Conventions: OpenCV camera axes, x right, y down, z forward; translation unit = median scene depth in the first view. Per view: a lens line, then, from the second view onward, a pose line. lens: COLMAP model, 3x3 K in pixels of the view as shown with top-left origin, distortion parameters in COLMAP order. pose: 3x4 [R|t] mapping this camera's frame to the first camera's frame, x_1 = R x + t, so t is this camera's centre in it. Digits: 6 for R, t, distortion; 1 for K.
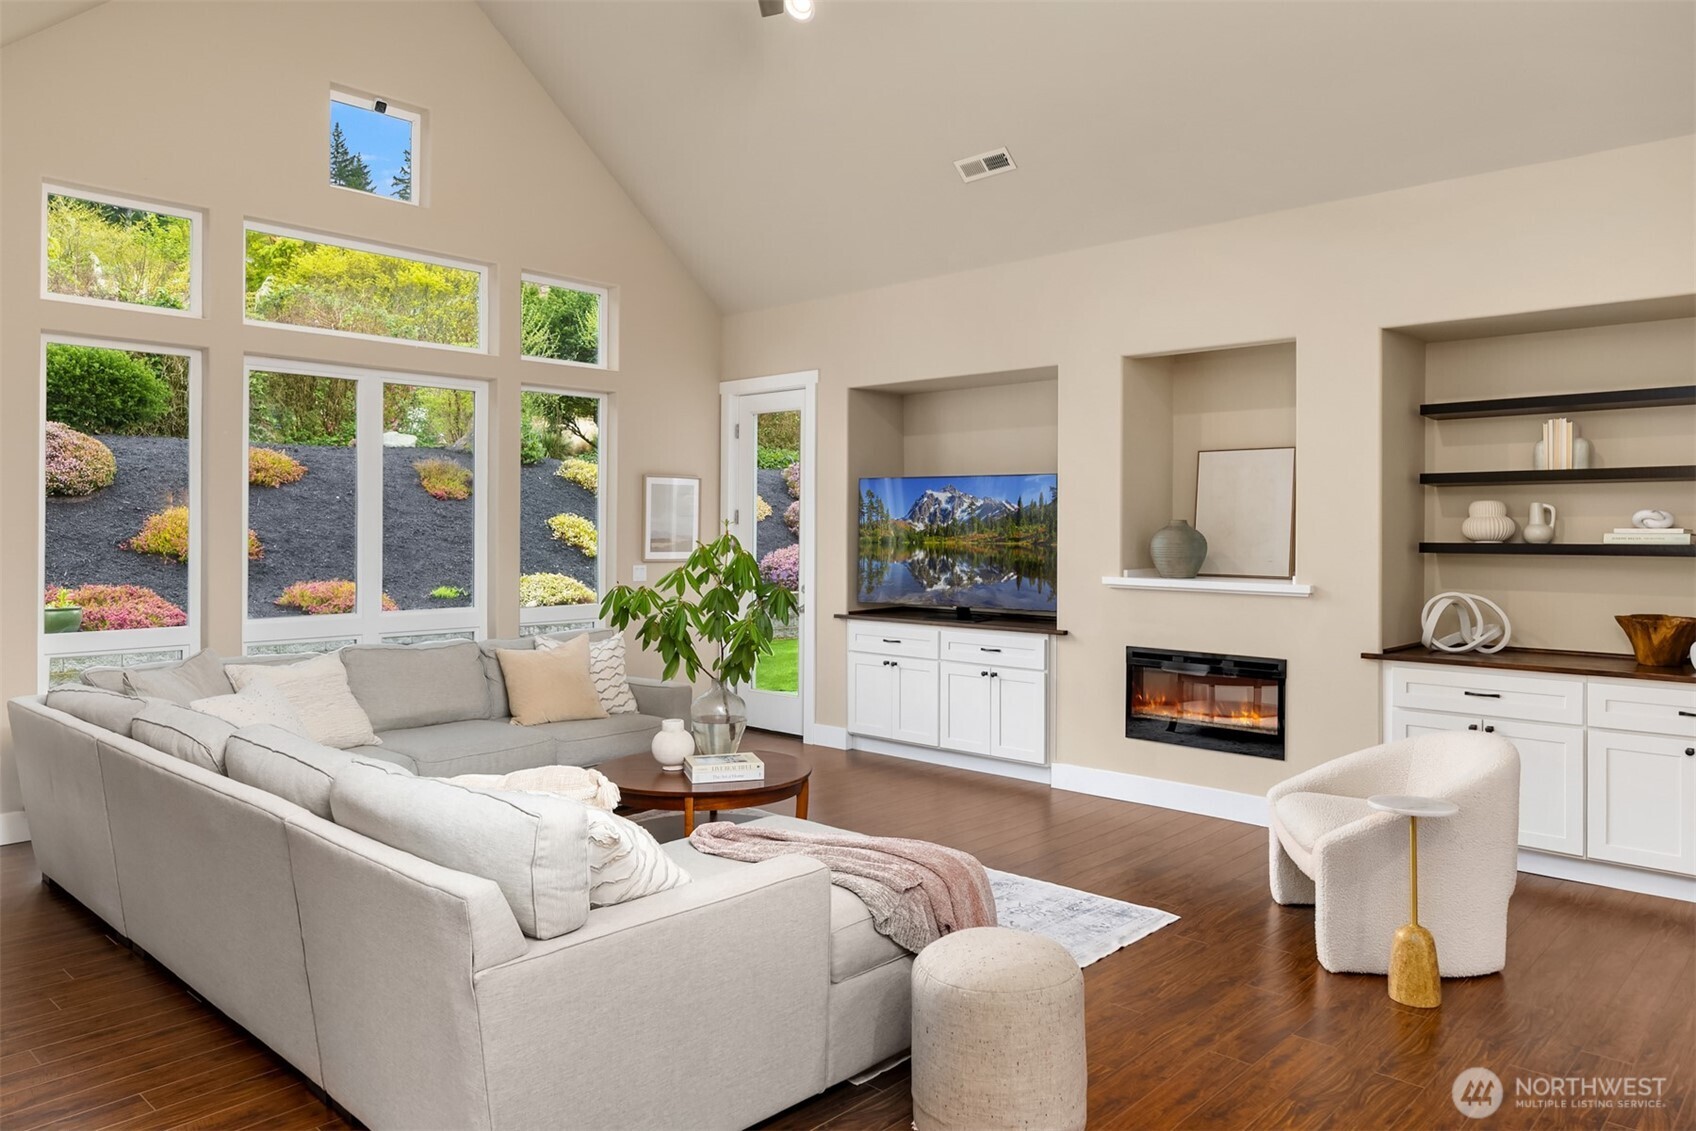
lens RADIAL K [[1144.1, 0, 842.9], [0, 1144.1, 529.5], [0, 0, 1]] dist [0.002739, 0.000662]
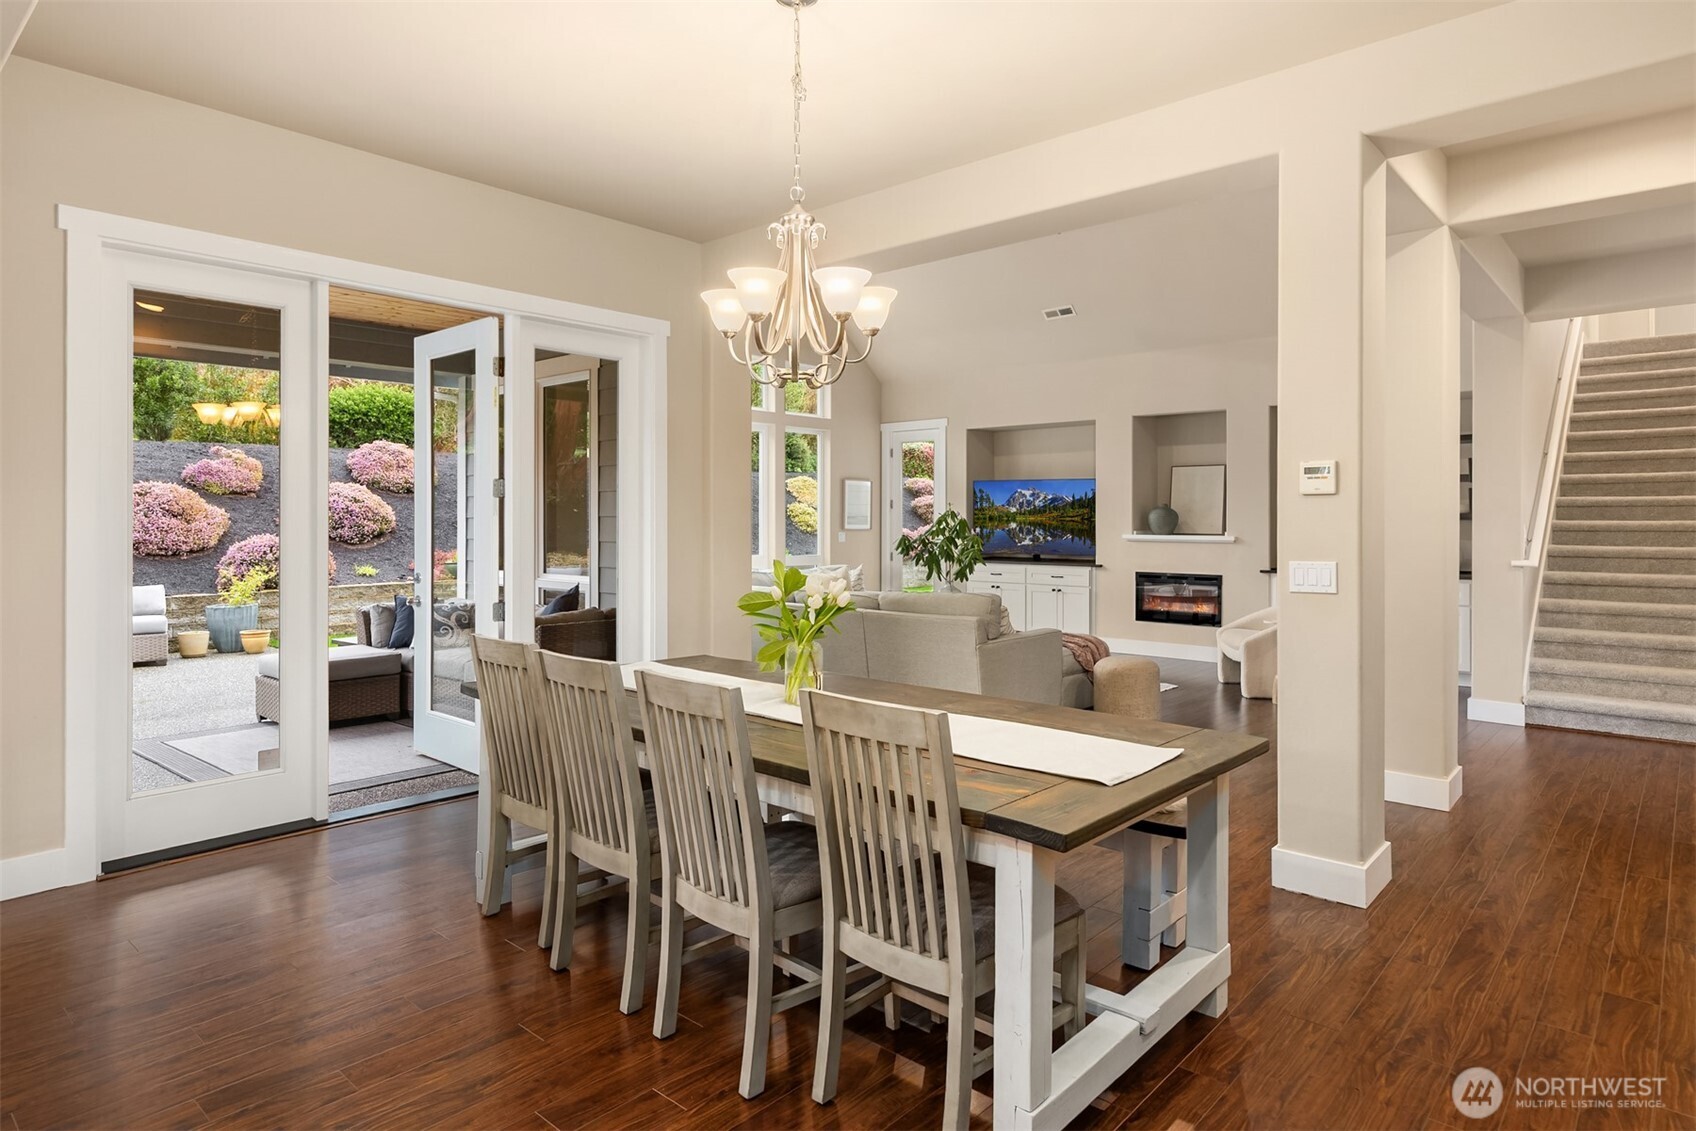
lens RADIAL K [[952.9, 0, 855.5], [0, 952.9, 527.0], [0, 0, 1]] dist [0.005043, 0.000206]
pose [[0.999641, -0.001672, 0.026750, -0.234396], [0.001516, 0.999982, 0.005849, 0.017625], [-0.026760, -0.005807, 0.999625, -0.507905]]
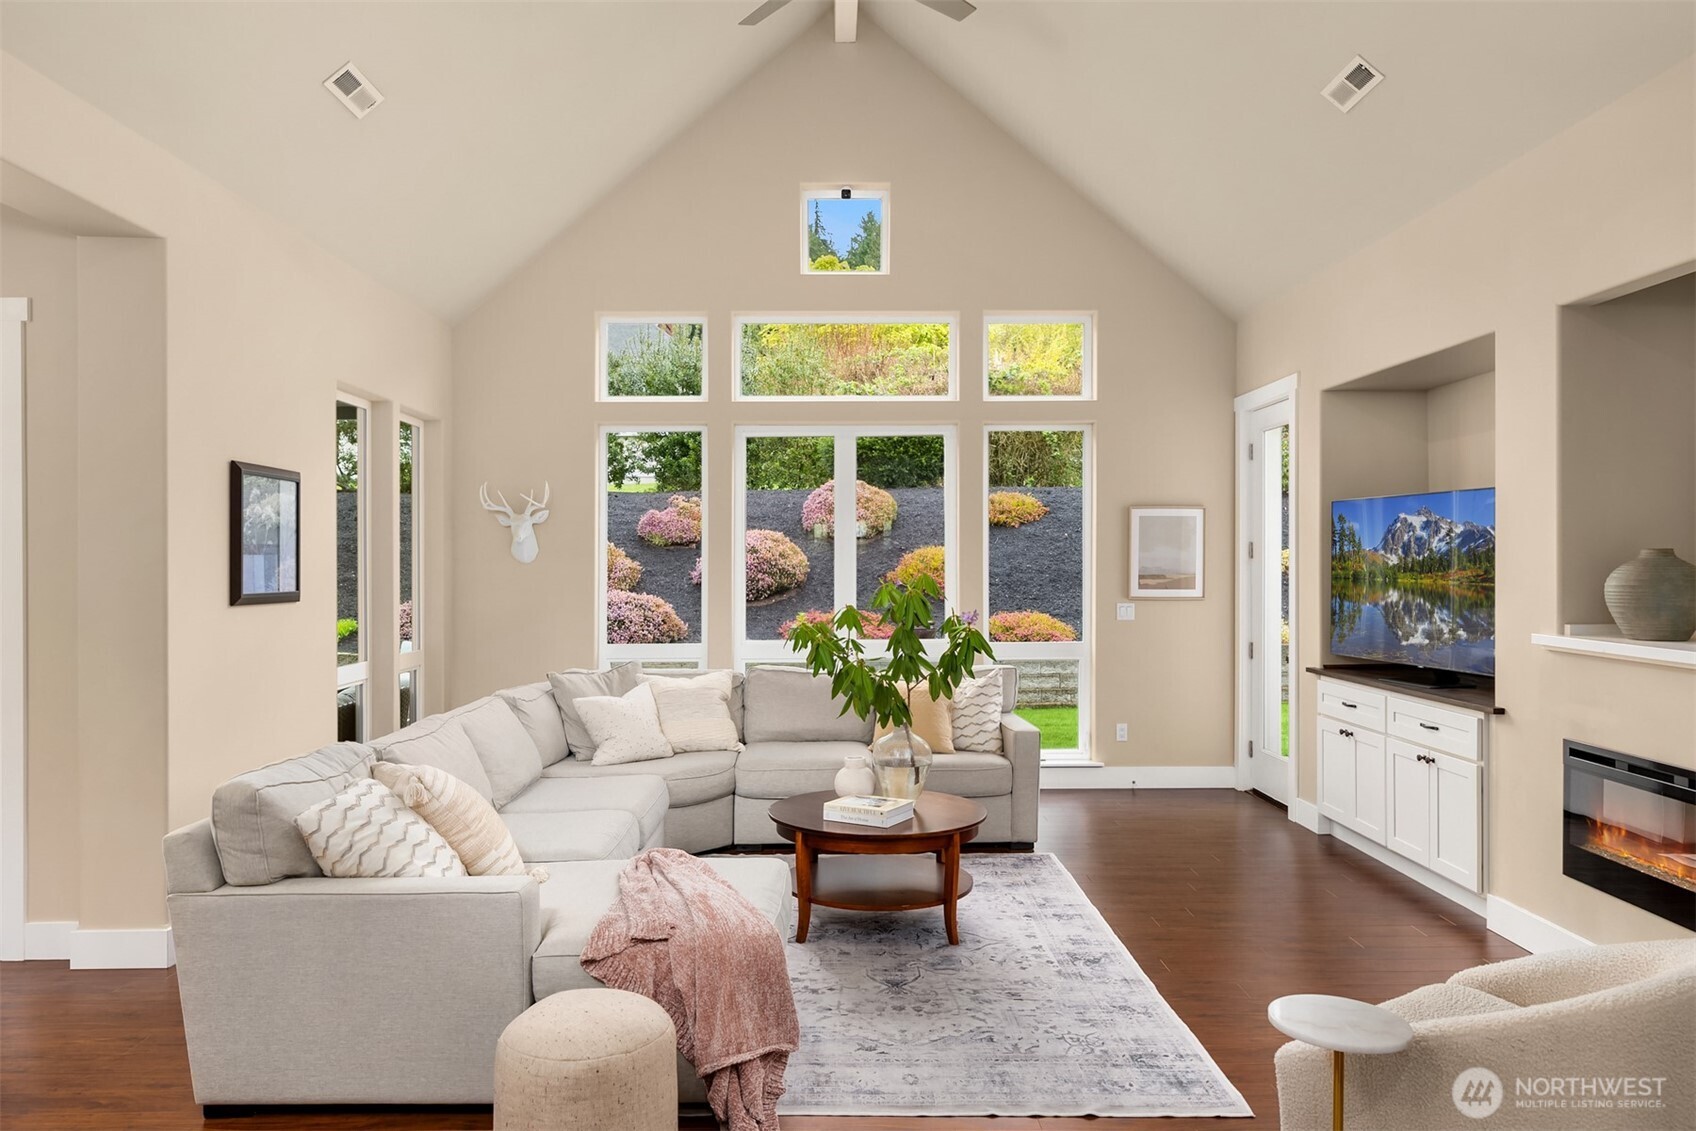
lens RADIAL K [[1142.4, 0, 827.6], [0, 1142.4, 569.1], [0, 0, 1]] dist [0.003878, 0.000658]
pose [[0.686197, -0.000761, -0.727416, 0.406353], [0.005468, 0.999977, 0.004112, -0.002485], [0.727395, -0.006799, 0.686185, 0.208970]]
